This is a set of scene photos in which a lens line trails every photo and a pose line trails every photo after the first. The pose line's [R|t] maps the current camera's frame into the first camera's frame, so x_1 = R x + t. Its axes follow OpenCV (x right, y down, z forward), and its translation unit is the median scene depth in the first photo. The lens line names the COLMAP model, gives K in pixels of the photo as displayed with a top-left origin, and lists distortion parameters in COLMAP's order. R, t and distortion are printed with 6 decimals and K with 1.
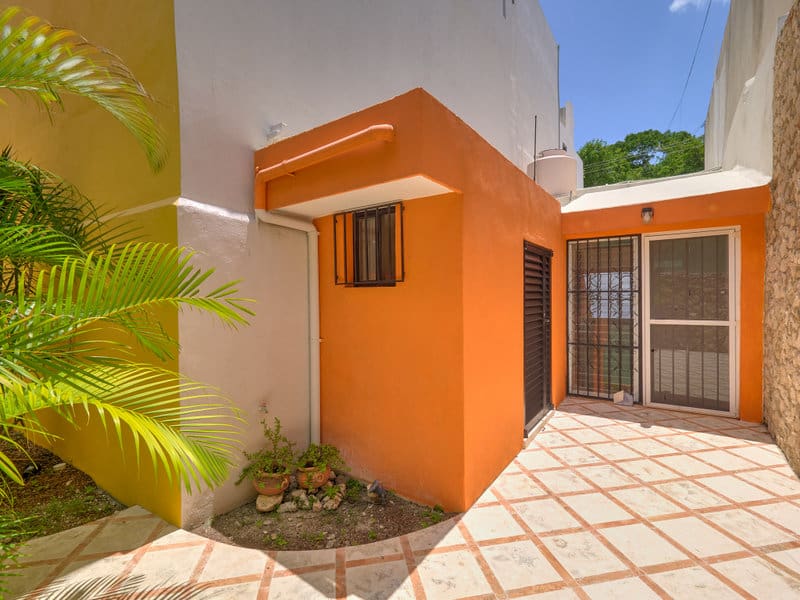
lens RADIAL K [[380.0, 0, 400.0], [0, 380.0, 300.0], [0, 0, 1]] dist [-0.000240, 0.000179]
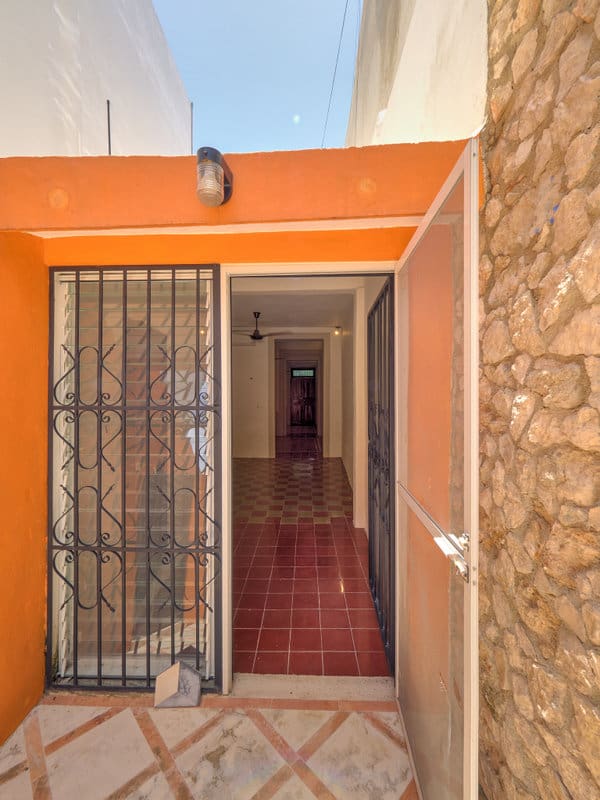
lens RADIAL K [[380.0, 0, 300.0], [0, 380.0, 400.0], [0, 0, 1]] dist [-0.000240, 0.000179]
pose [[0.822094, 0.008890, 0.569282, 0.467496], [-0.001567, 0.999910, -0.013351, -0.026267], [-0.569350, 0.010084, 0.822034, 0.609568]]
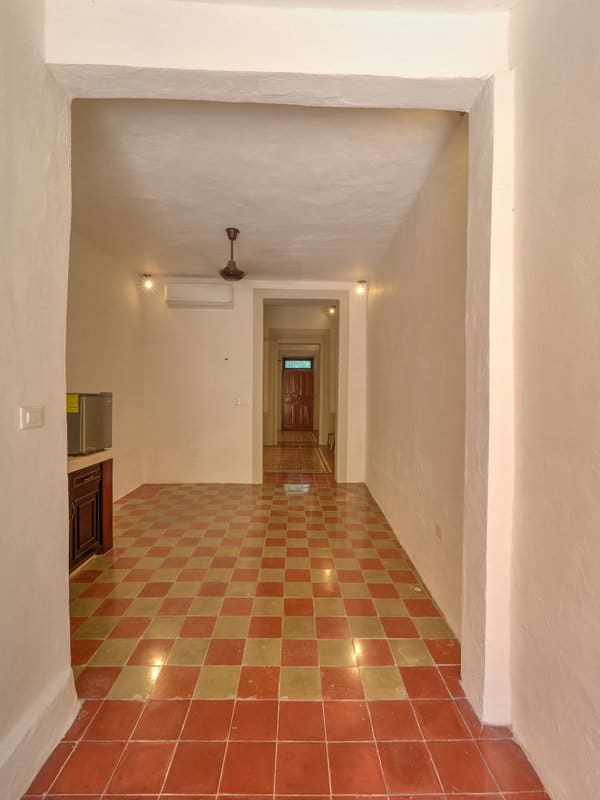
lens RADIAL K [[380.0, 0, 300.0], [0, 380.0, 400.0], [0, 0, 1]] dist [-0.000240, 0.000179]
pose [[0.800827, 0.020488, 0.598546, 0.526070], [-0.011173, 0.999752, -0.019272, -0.023058], [-0.598792, 0.008747, 0.800857, 0.709192]]
